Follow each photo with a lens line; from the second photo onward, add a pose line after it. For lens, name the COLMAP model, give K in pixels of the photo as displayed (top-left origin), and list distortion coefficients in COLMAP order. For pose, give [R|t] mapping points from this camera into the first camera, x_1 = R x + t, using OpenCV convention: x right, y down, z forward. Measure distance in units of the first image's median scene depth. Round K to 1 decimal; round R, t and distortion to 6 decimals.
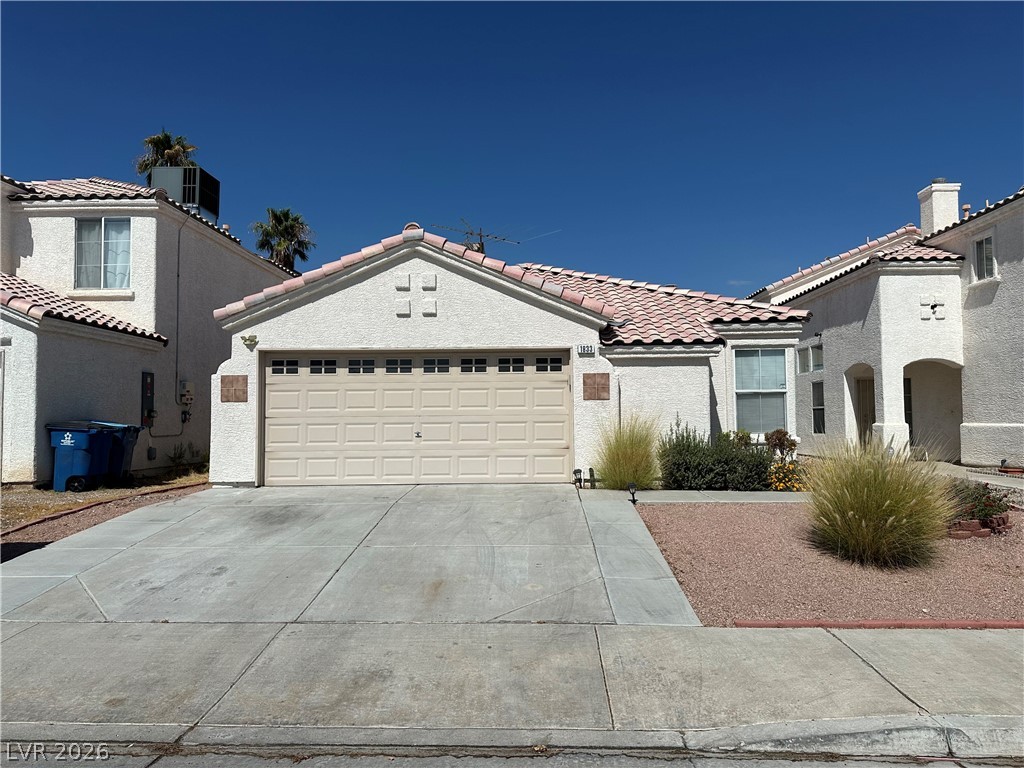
lens RADIAL K [[712.1, 0, 504.4], [0, 712.1, 390.2], [0, 0, 1]] dist [0.046591, -0.053620]
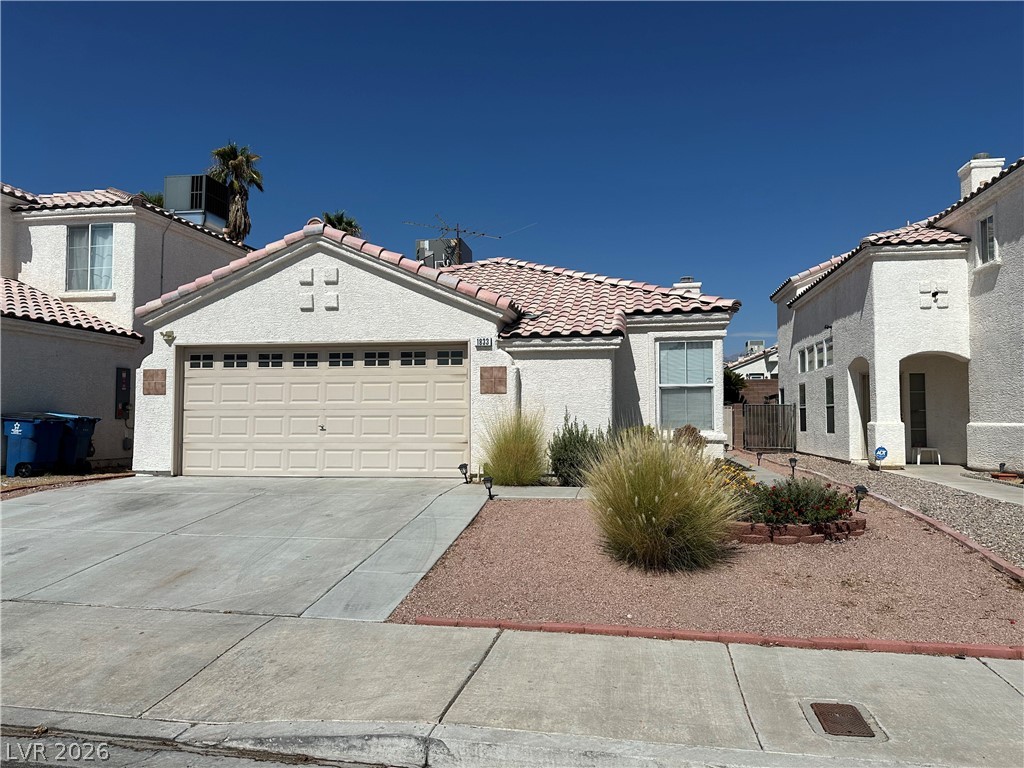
lens RADIAL K [[712.1, 0, 504.1], [0, 712.1, 389.3], [0, 0, 1]] dist [0.046591, -0.053620]
pose [[0.989602, 0.001833, -0.143820, 0.276923], [-0.001949, 0.999998, -0.000664, 0.008110], [0.143819, 0.000938, 0.989604, 0.034336]]
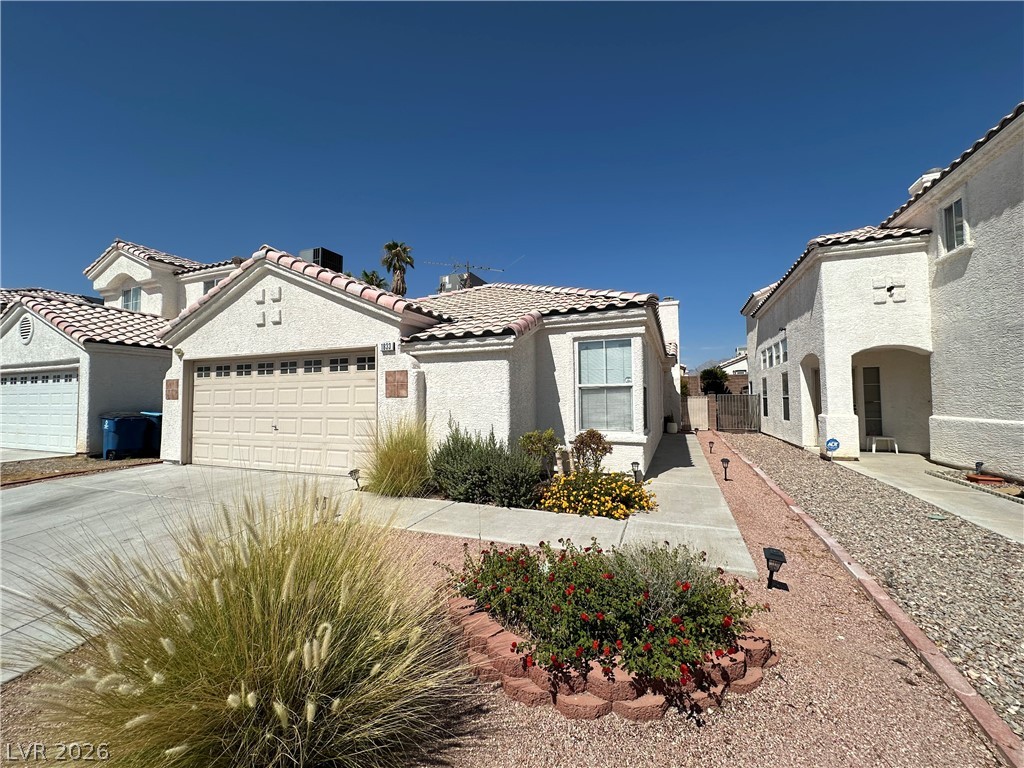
lens RADIAL K [[409.6, 0, 508.6], [0, 409.6, 385.6], [0, 0, 1]] dist [-0.004325, 0.000990]
pose [[0.940443, -0.013417, -0.339686, 0.457464], [0.015442, 0.999875, 0.003259, -0.001938], [0.339600, -0.008310, 0.940533, 0.497343]]
